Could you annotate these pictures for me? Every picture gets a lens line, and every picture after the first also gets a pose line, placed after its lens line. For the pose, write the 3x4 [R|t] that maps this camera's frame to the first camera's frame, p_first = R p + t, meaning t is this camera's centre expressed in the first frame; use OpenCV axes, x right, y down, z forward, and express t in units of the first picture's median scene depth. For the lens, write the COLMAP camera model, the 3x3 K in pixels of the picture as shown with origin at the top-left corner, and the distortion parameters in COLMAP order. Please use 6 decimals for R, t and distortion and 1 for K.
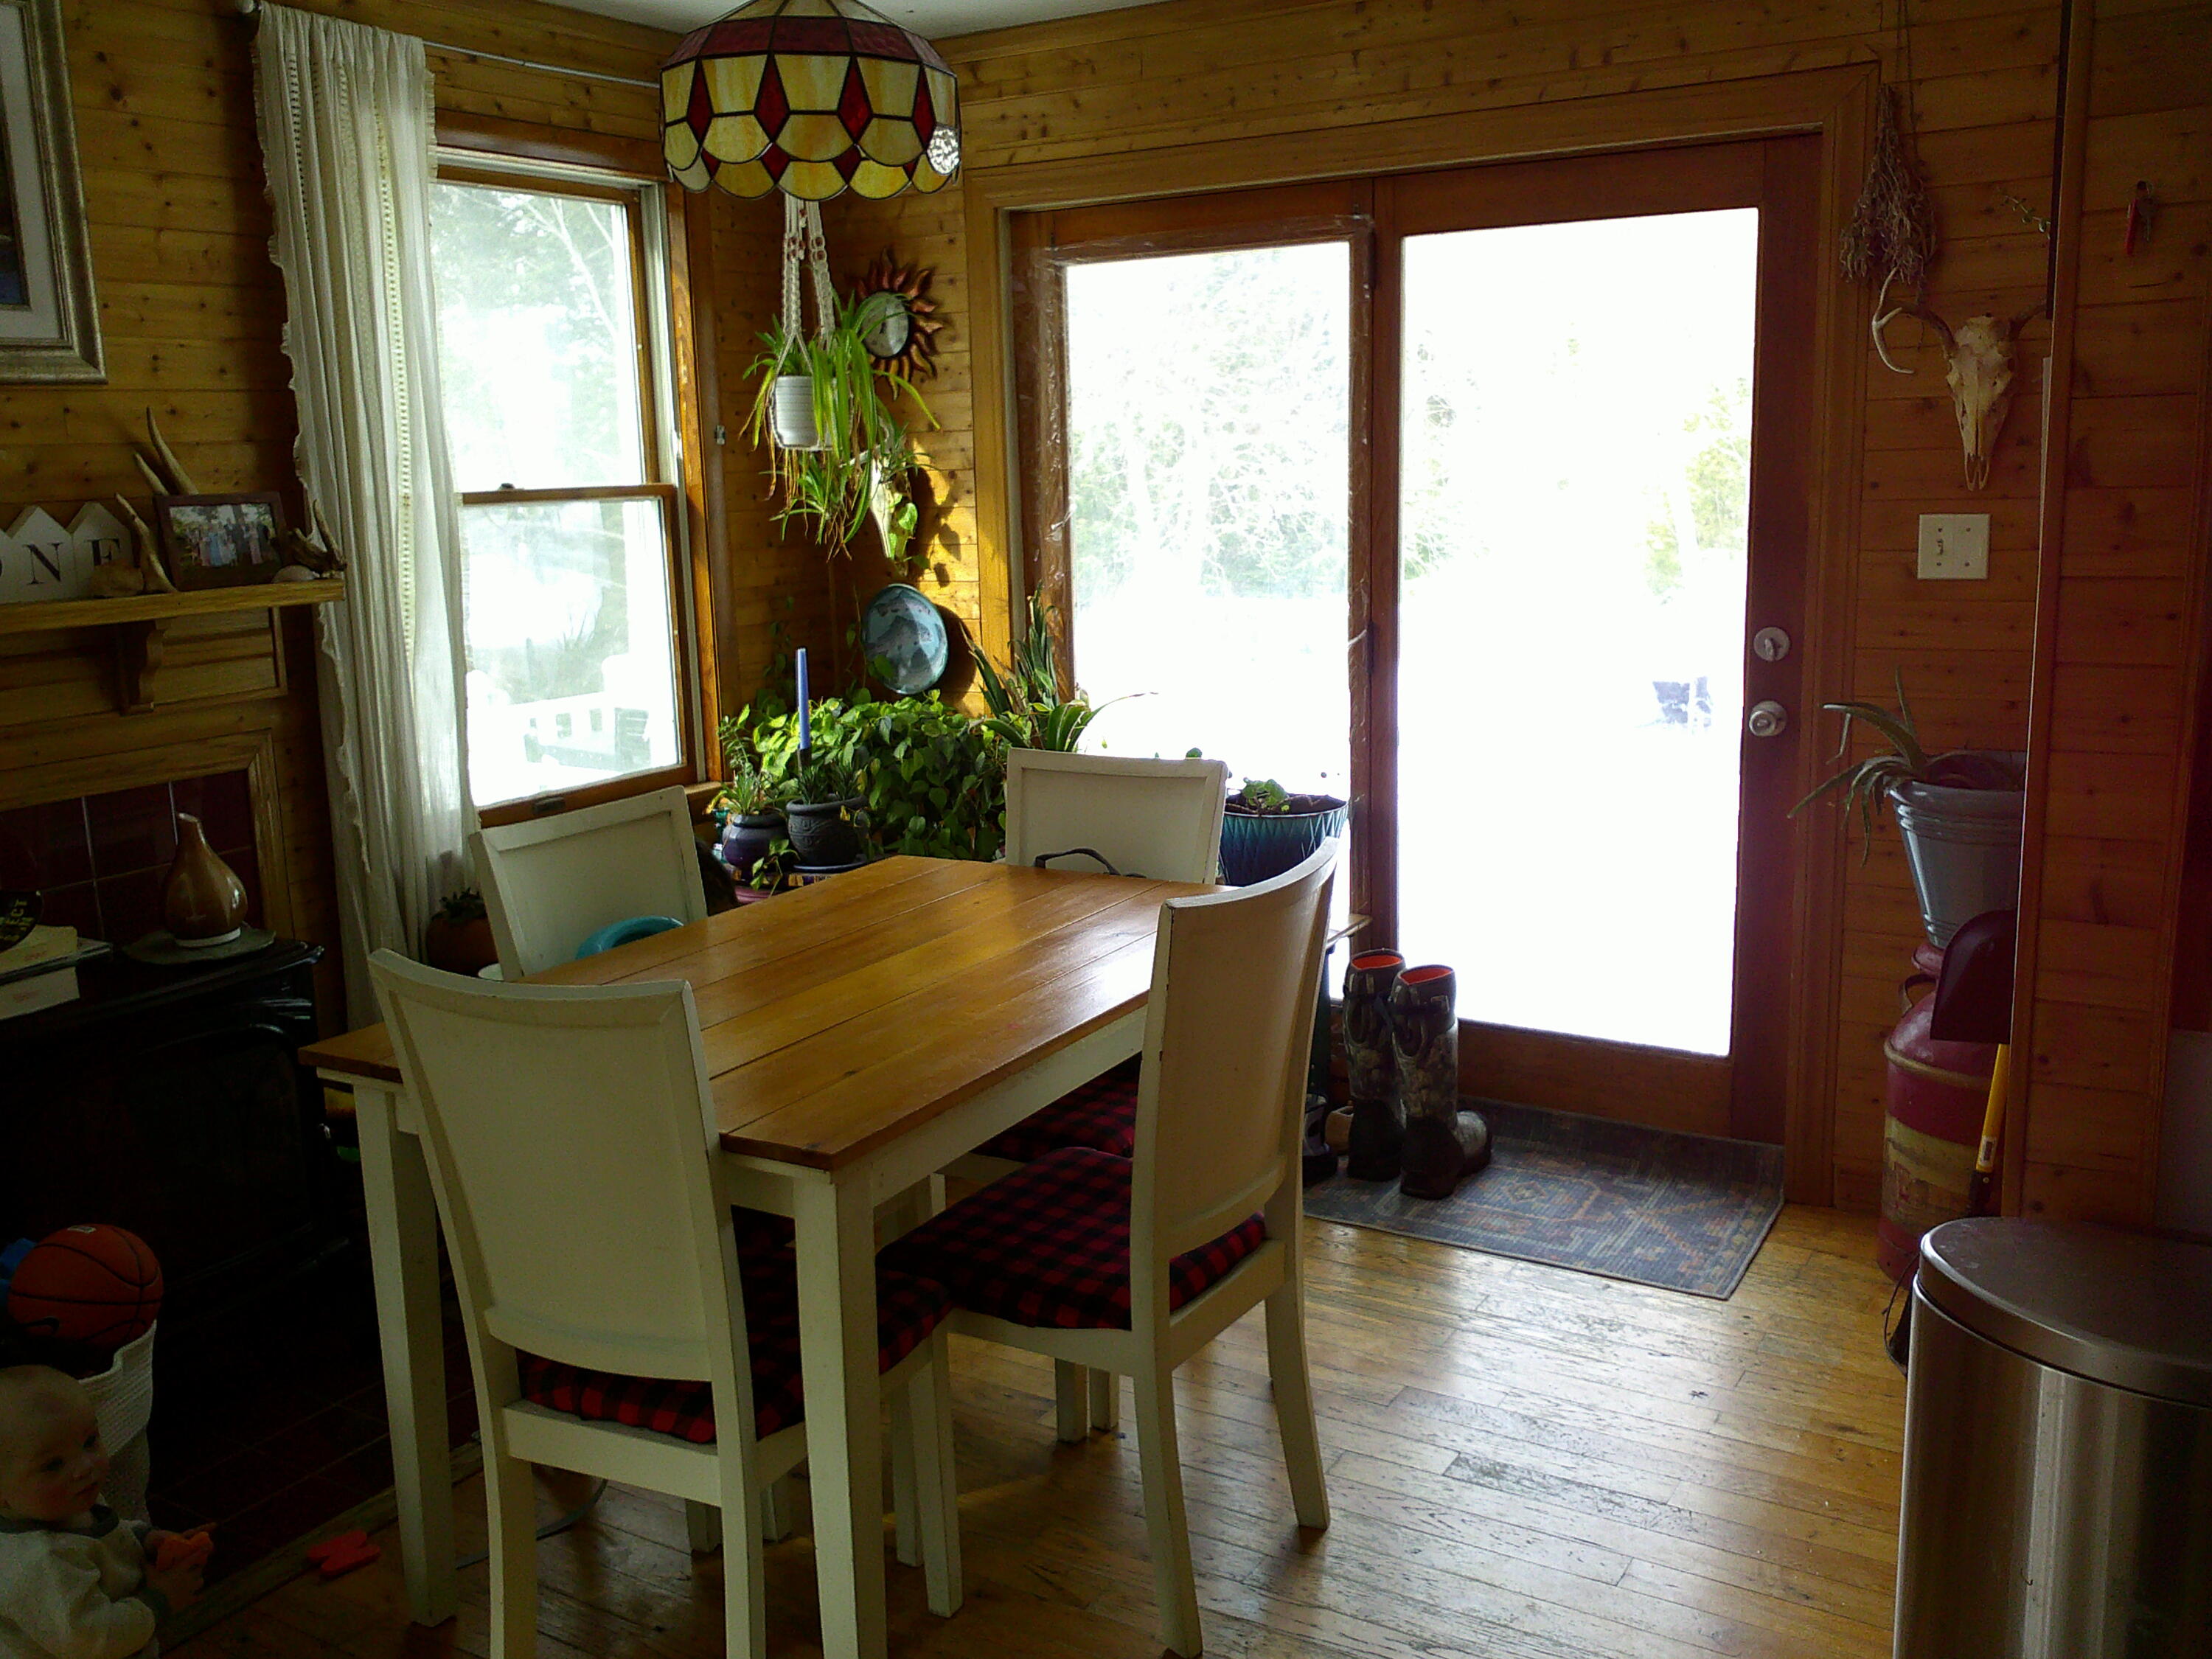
lens RADIAL K [[1939.4, 0, 1078.0], [0, 1939.4, 838.5], [0, 0, 1]] dist [0.156777, -0.443842]
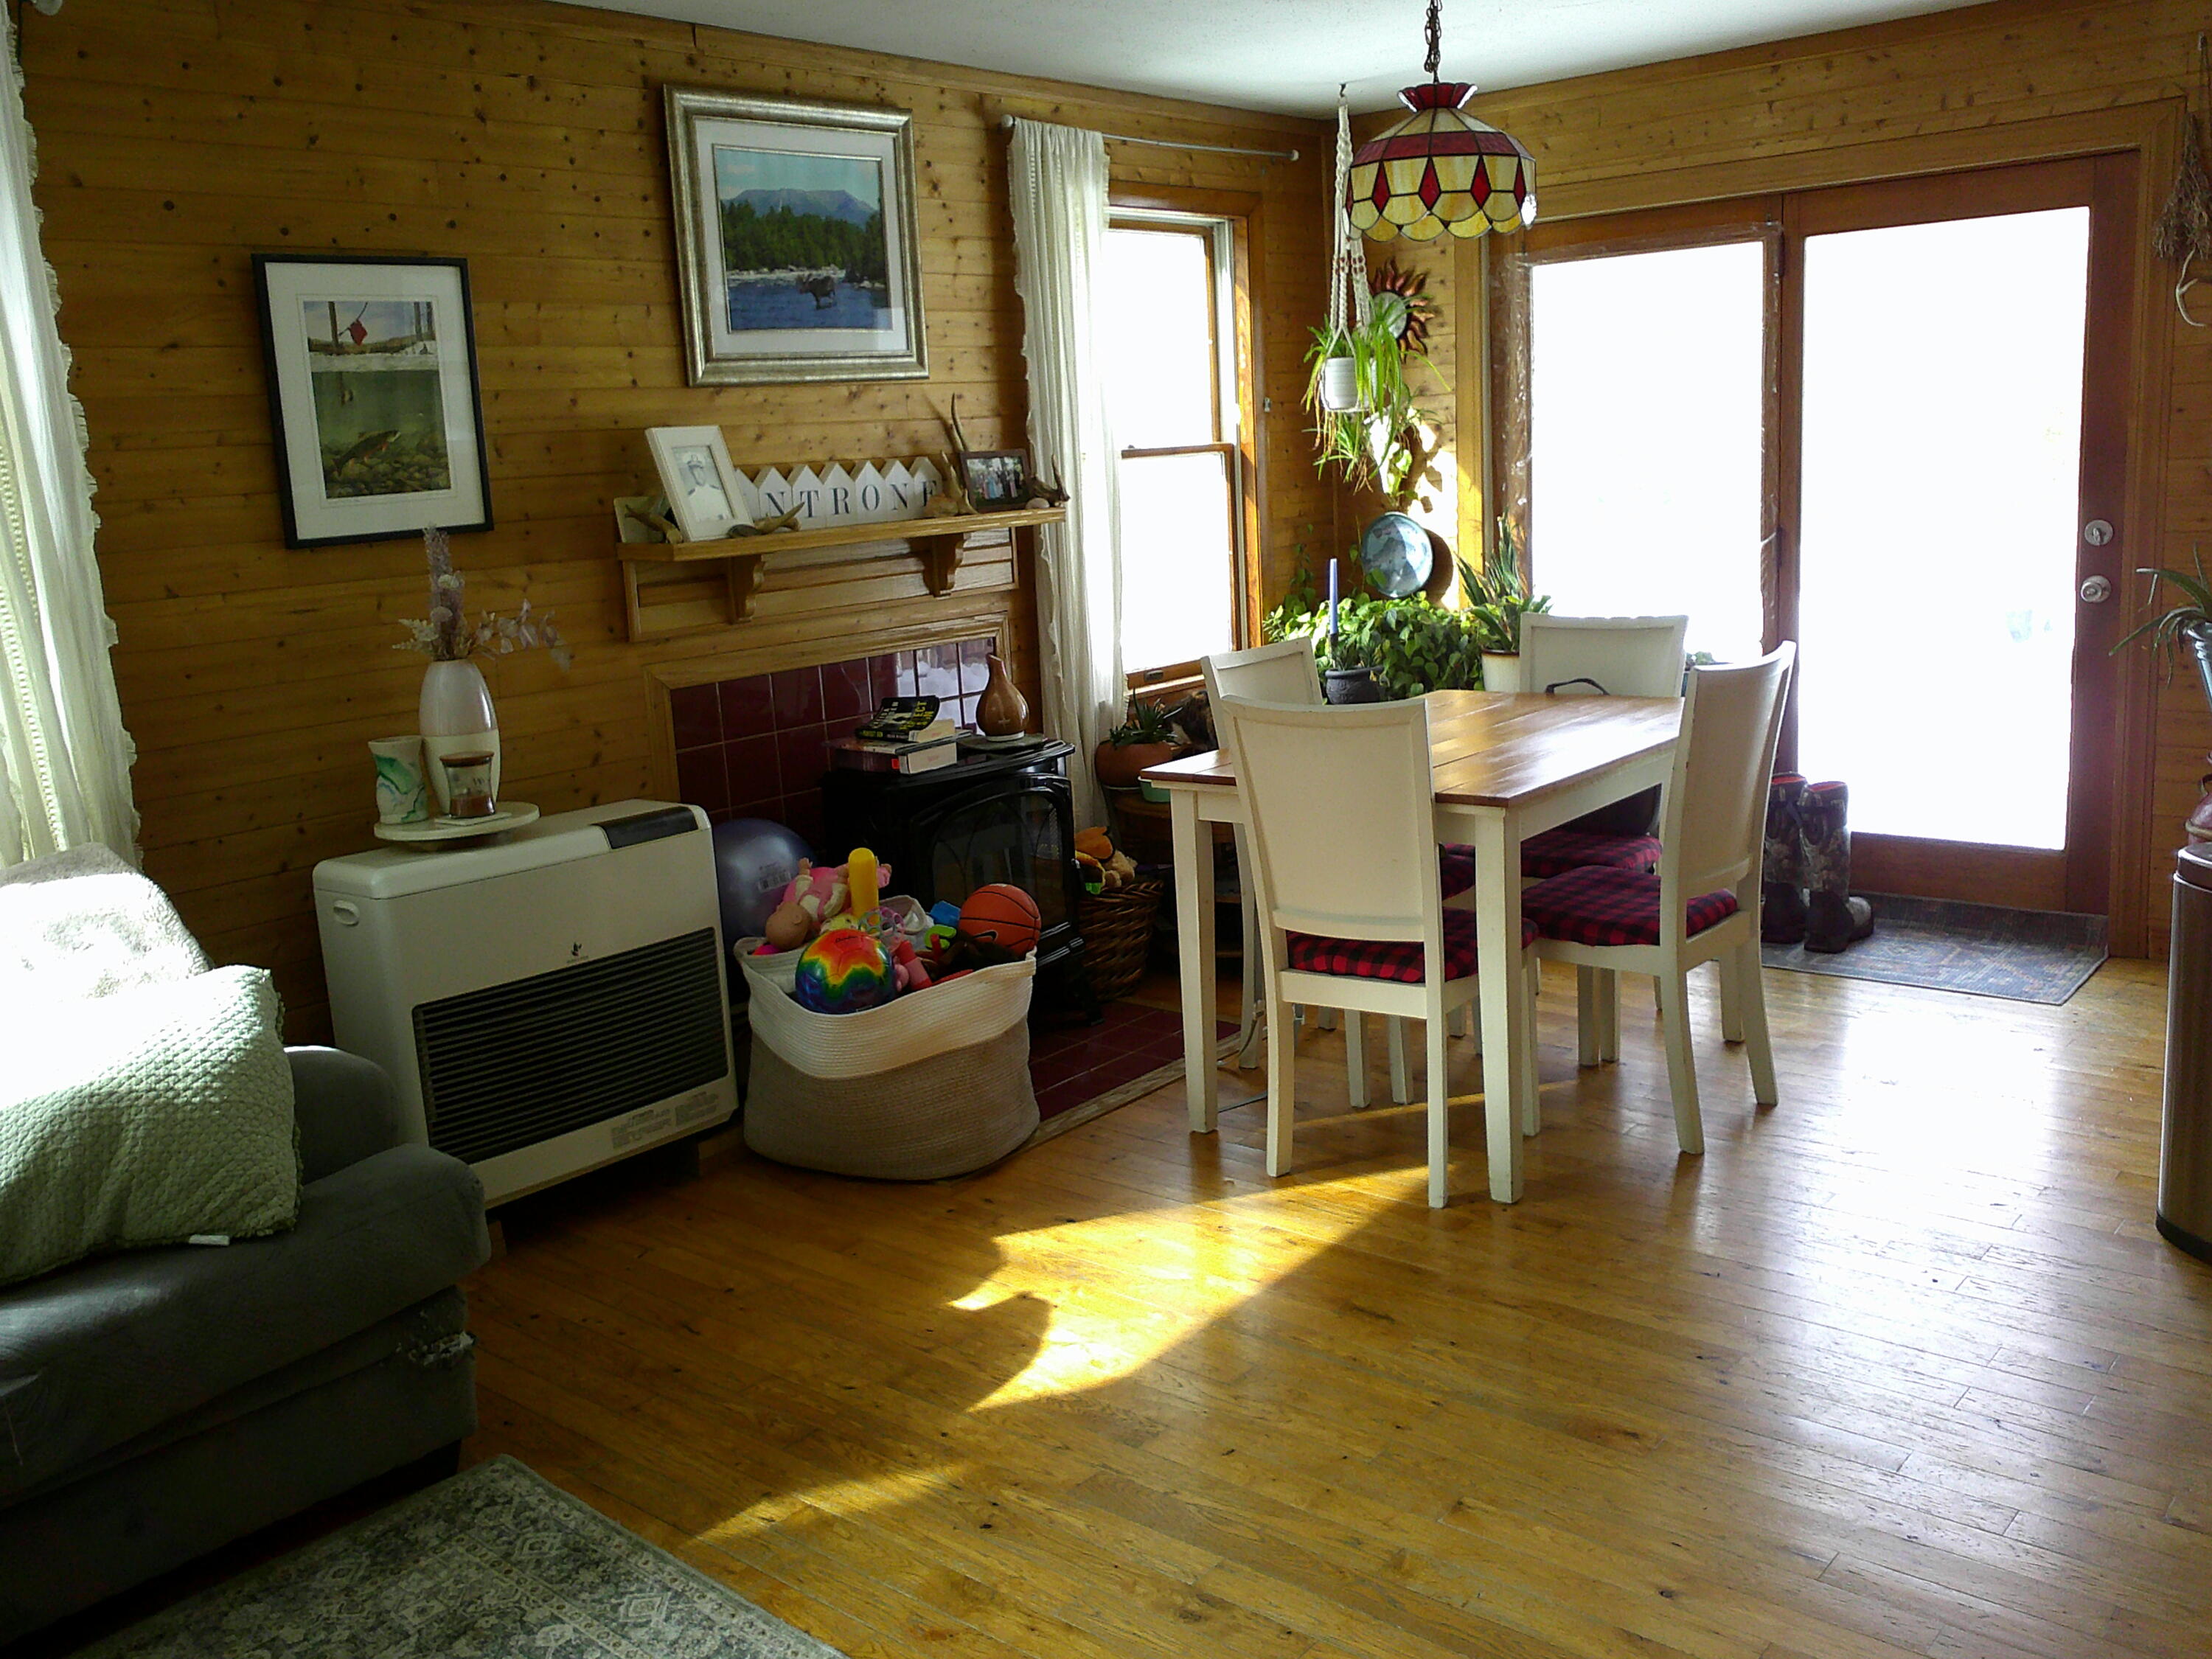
lens RADIAL K [[1907.5, 0, 1083.5], [0, 1907.5, 820.1], [0, 0, 1]] dist [0.037480, -0.075194]
pose [[0.987784, 0.002066, -0.155814, -0.114493], [-0.001281, 0.999986, 0.005134, 0.082851], [0.155823, -0.004872, 0.987773, -0.360350]]
